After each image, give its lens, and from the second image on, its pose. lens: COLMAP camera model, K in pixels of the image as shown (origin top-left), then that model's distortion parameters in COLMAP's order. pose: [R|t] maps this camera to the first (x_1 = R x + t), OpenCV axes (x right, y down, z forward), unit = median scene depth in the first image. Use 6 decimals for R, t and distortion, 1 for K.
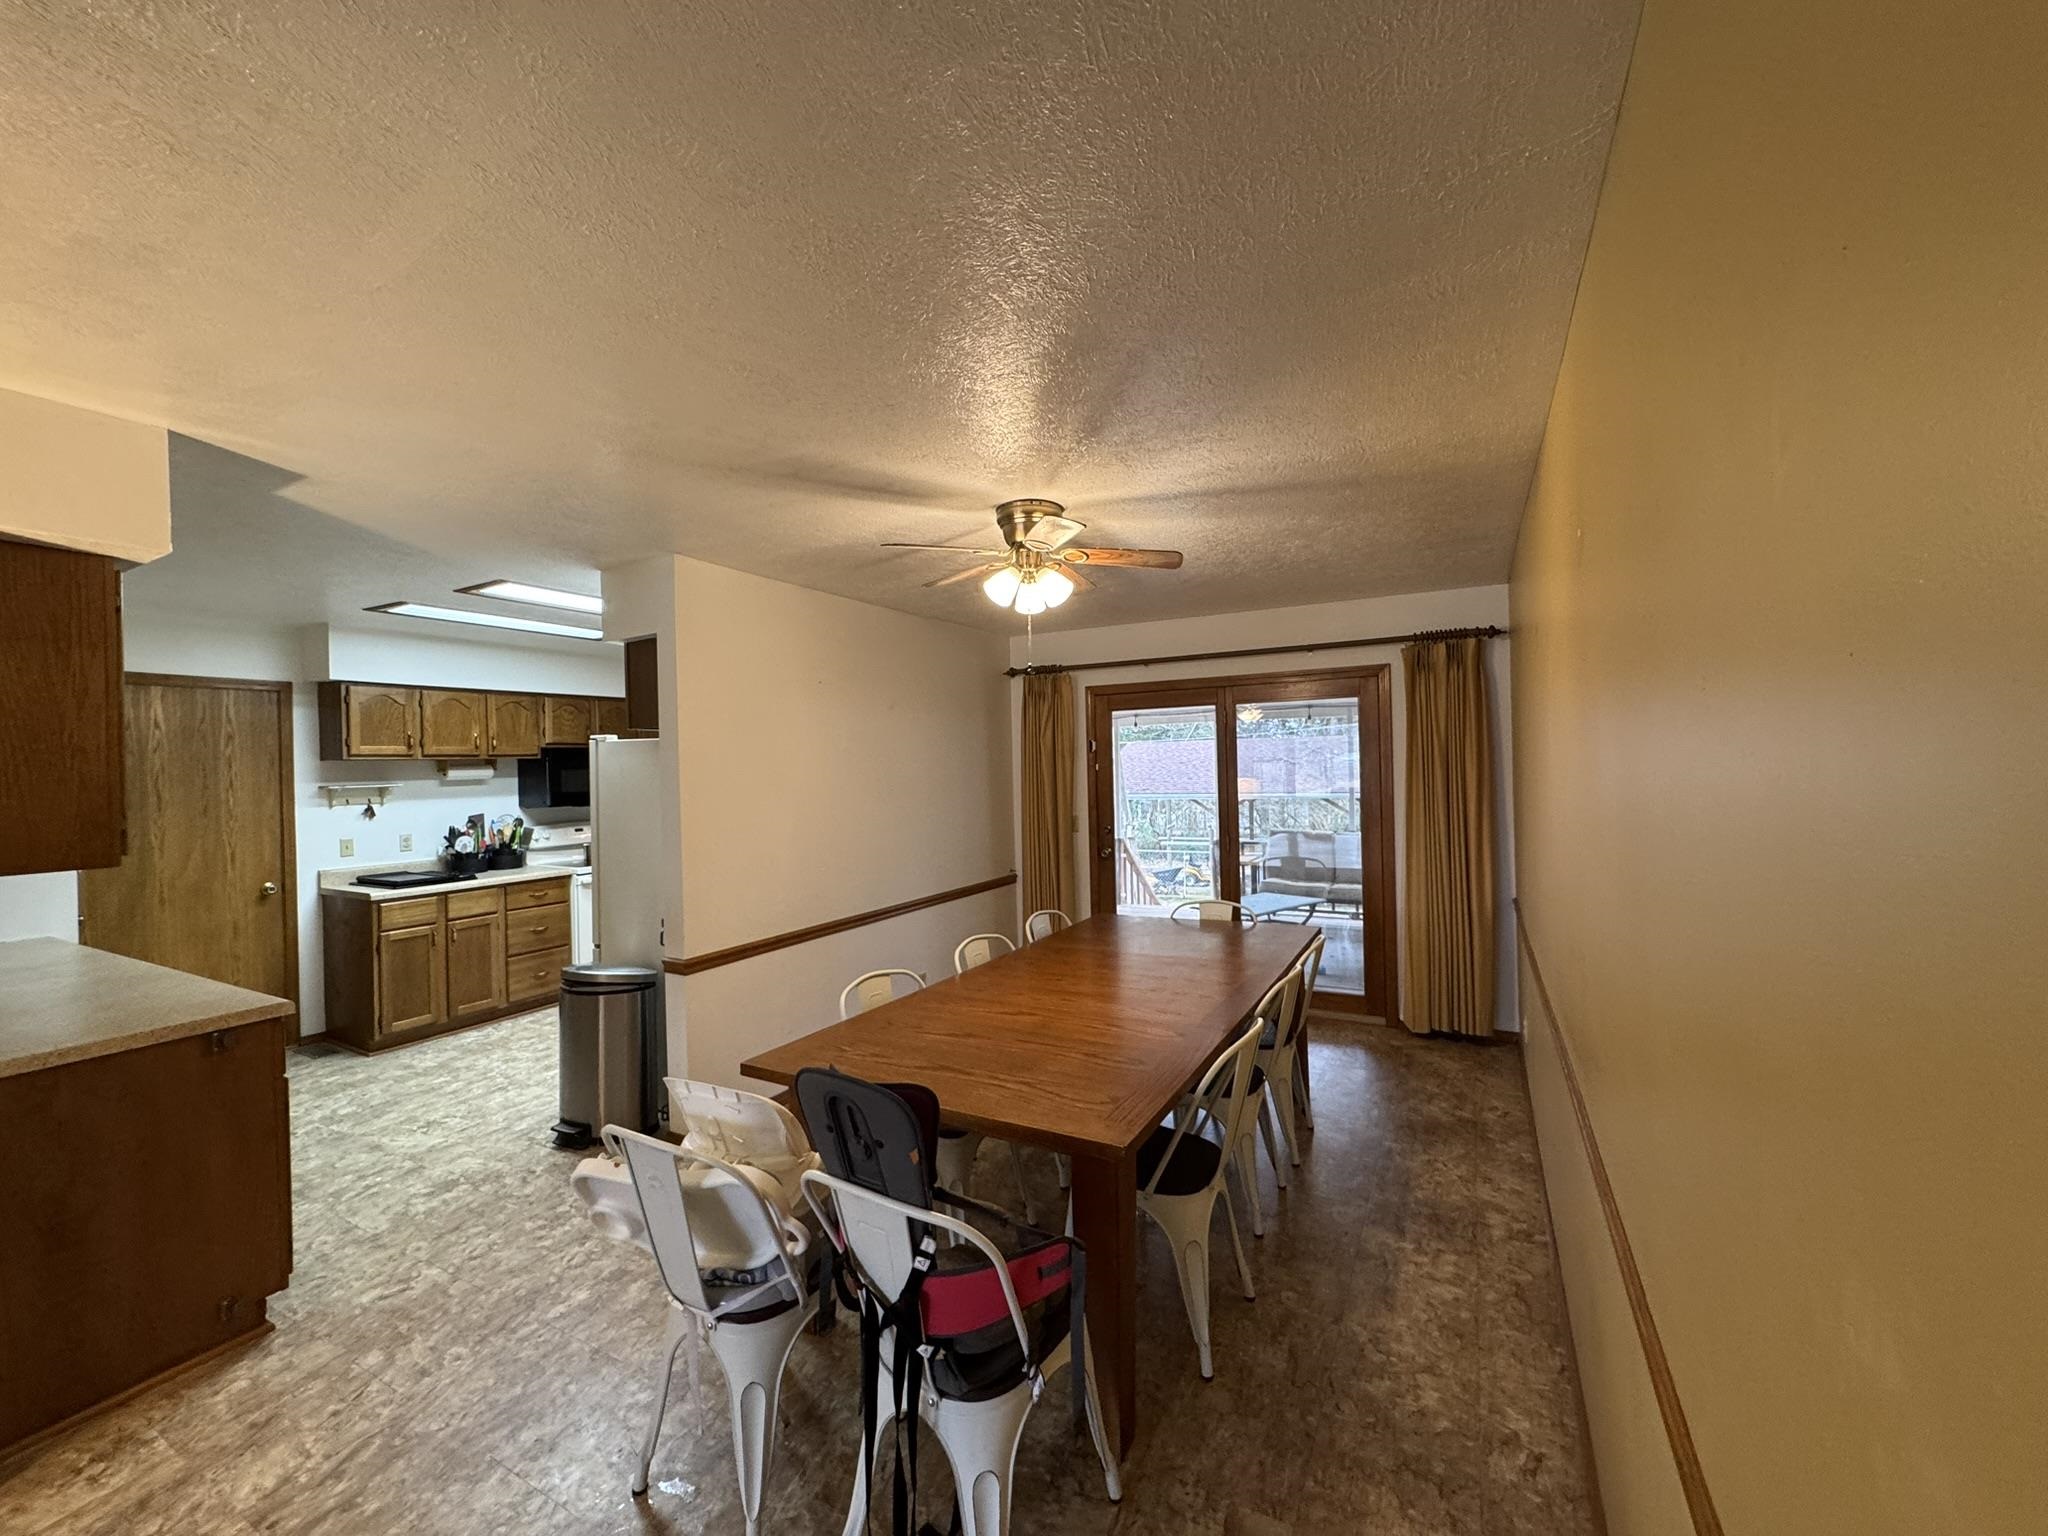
lens RADIAL K [[815.5, 0, 1024.0], [0, 815.5, 768.0], [0, 0, 1]] dist [-0.001821, 0.000222]
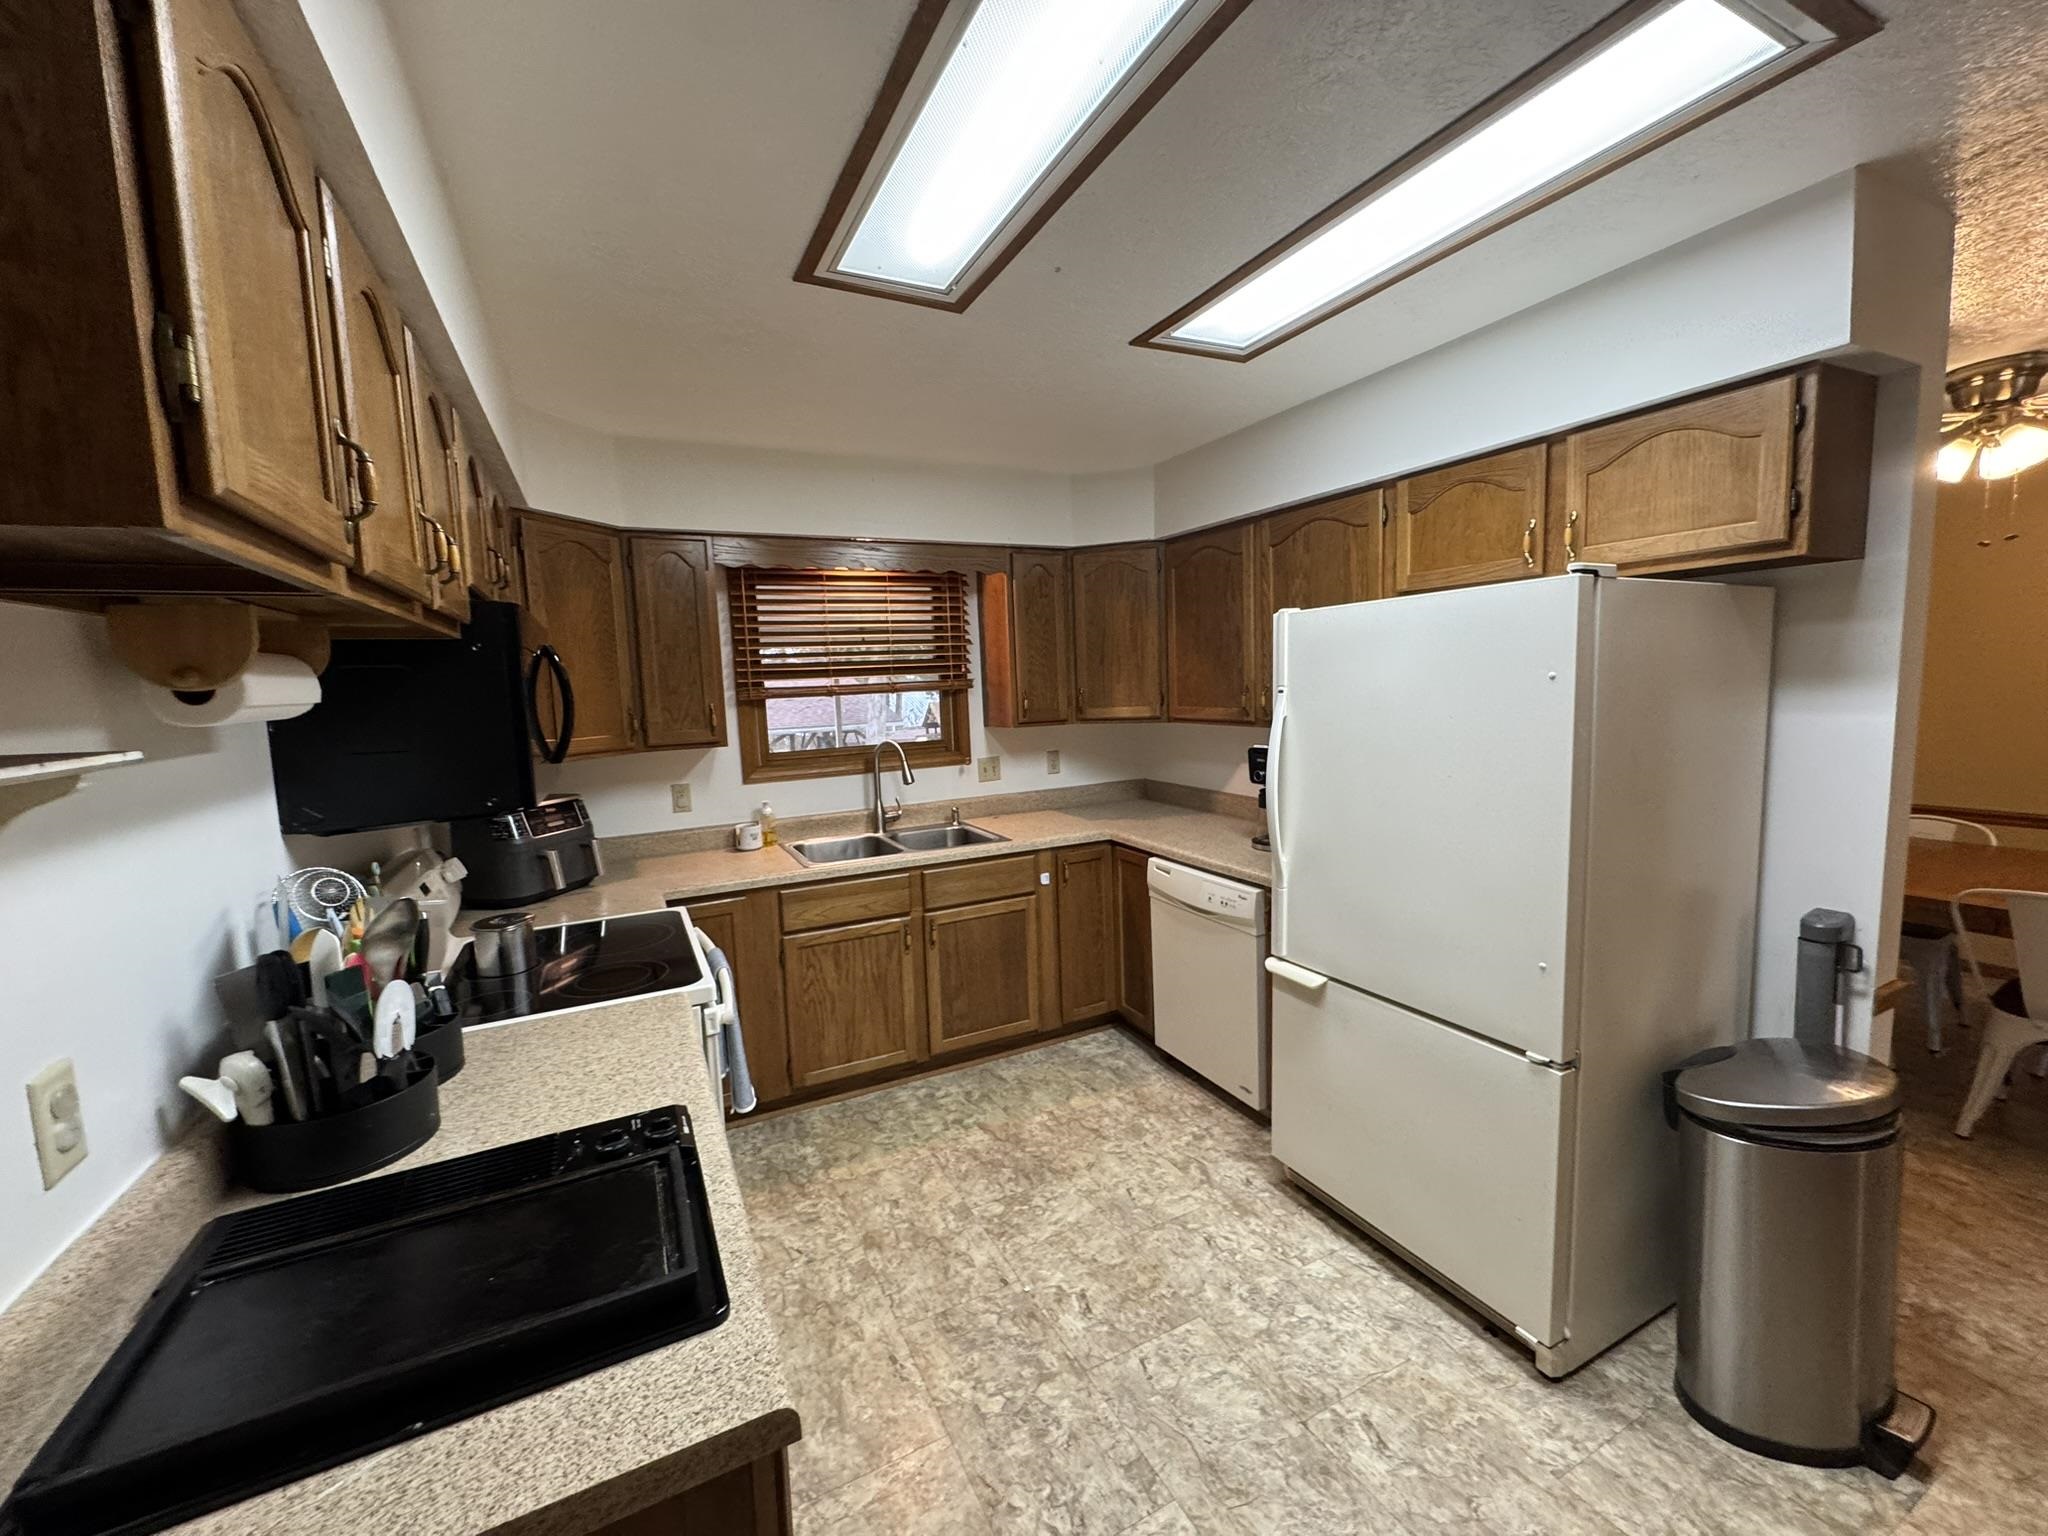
lens RADIAL K [[815.5, 0, 1024.0], [0, 815.5, 768.0], [0, 0, 1]] dist [-0.001821, 0.000222]
pose [[0.565937, -0.084573, 0.820099, -0.955327], [0.029340, 0.996161, 0.082483, 0.018237], [-0.823926, -0.022618, 0.566245, 0.930005]]
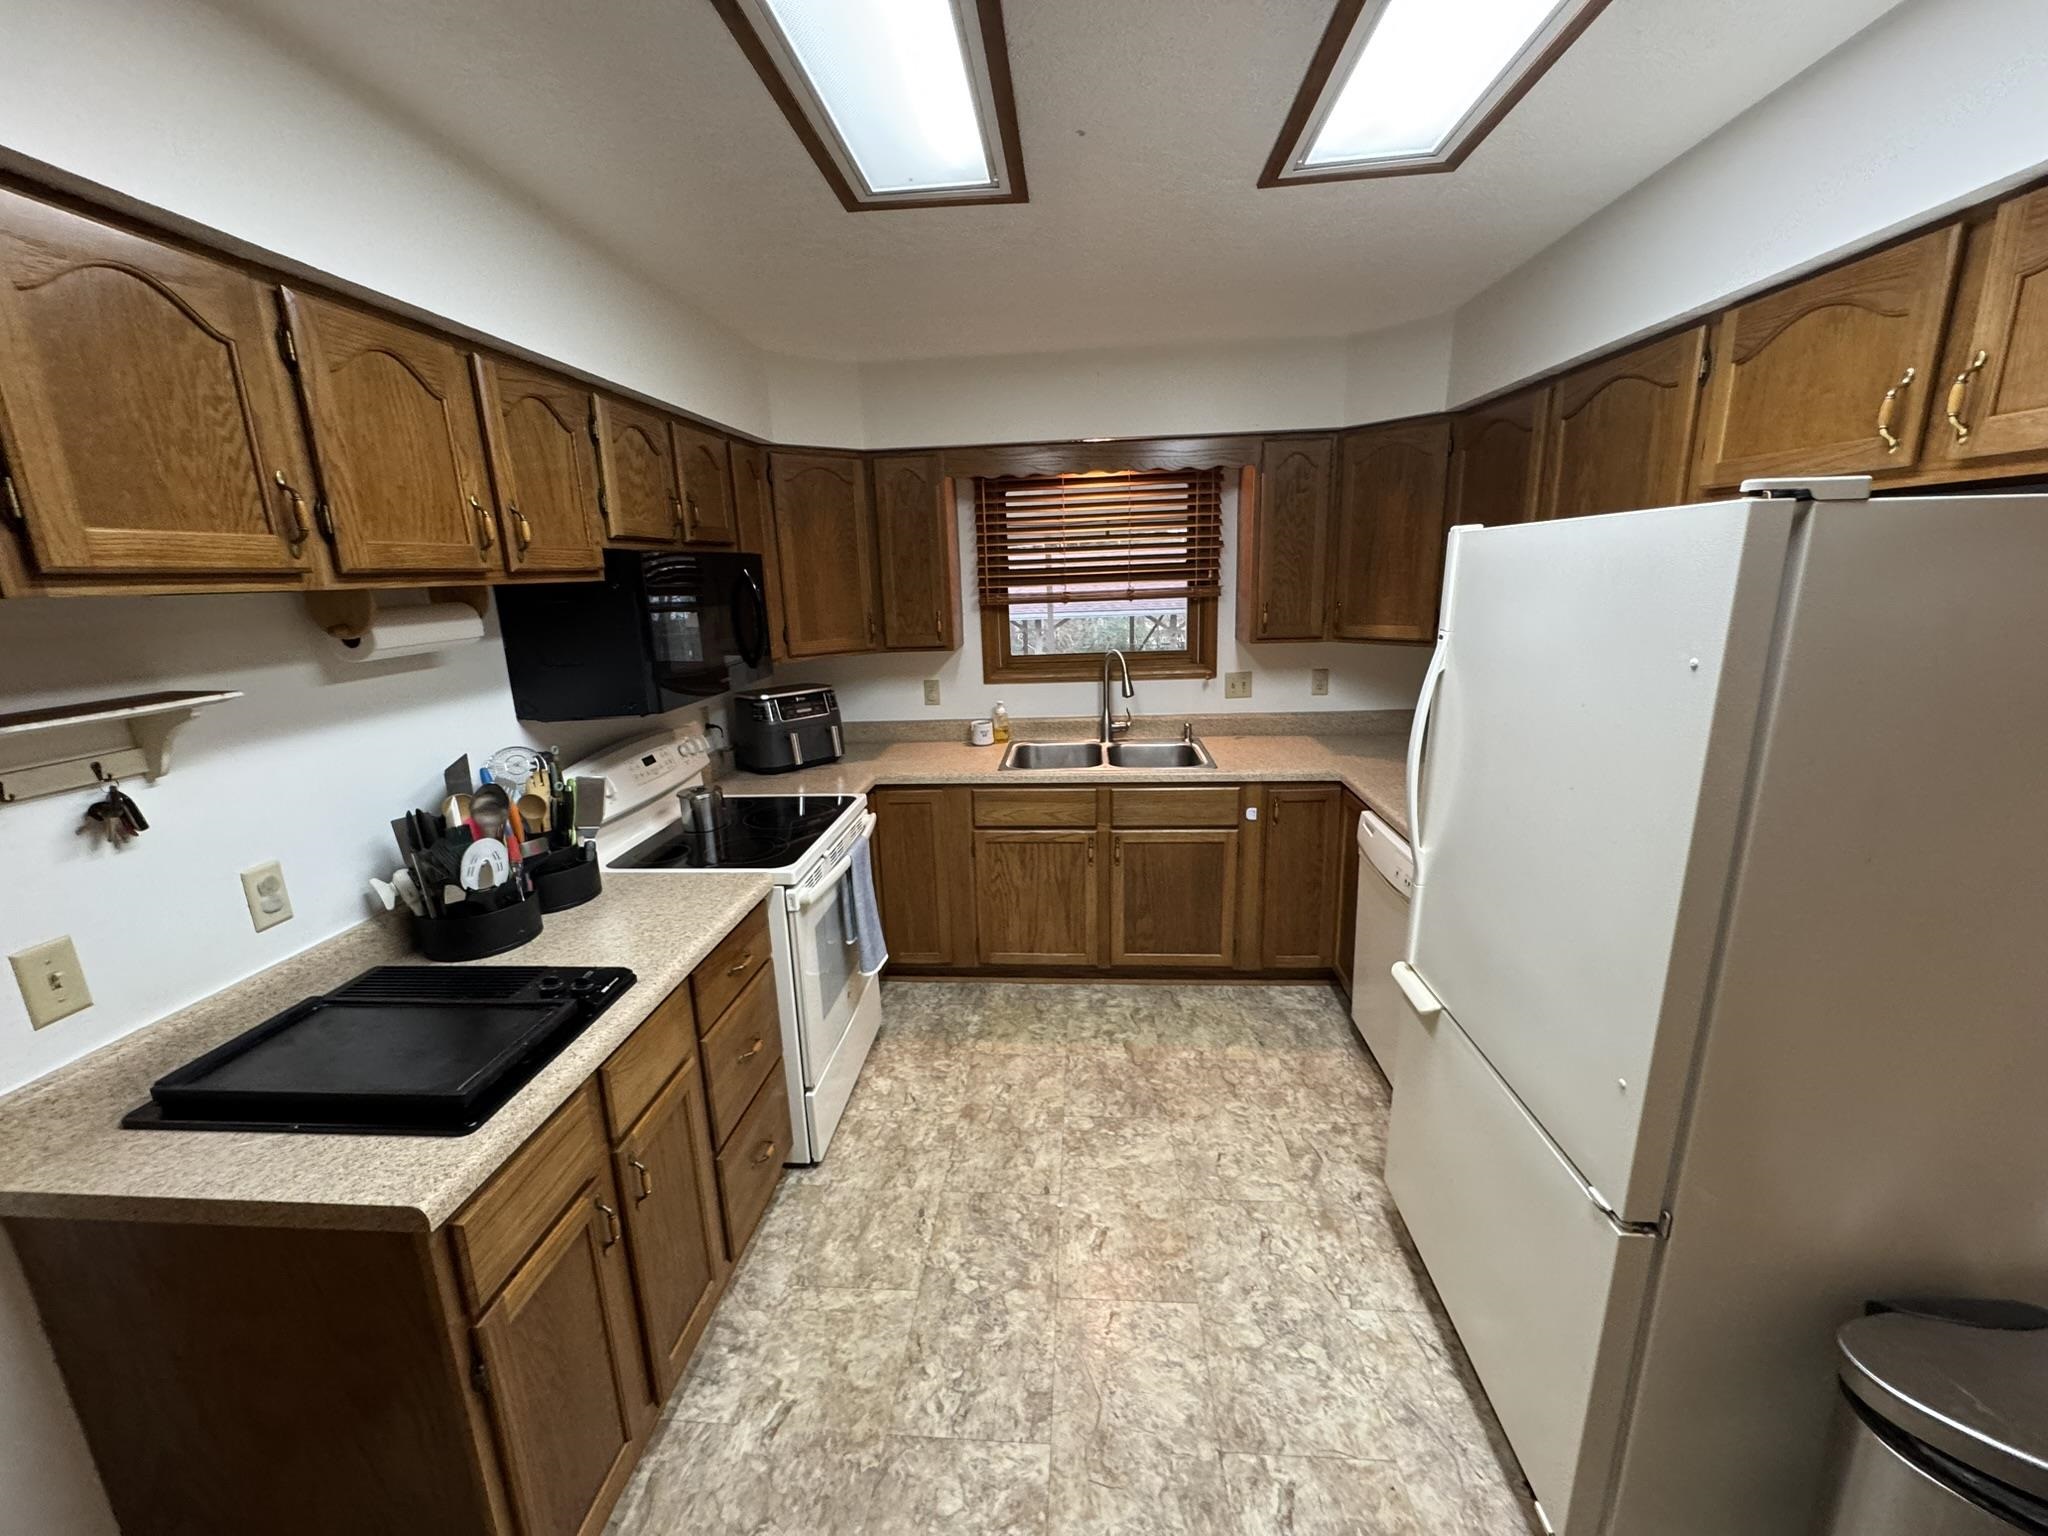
lens RADIAL K [[815.5, 0, 1024.0], [0, 815.5, 768.0], [0, 0, 1]] dist [-0.001821, 0.000222]
pose [[0.910619, -0.102132, 0.400427, -0.775378], [0.011993, 0.975102, 0.221434, -0.012044], [-0.413072, -0.196840, 0.889171, 0.804519]]
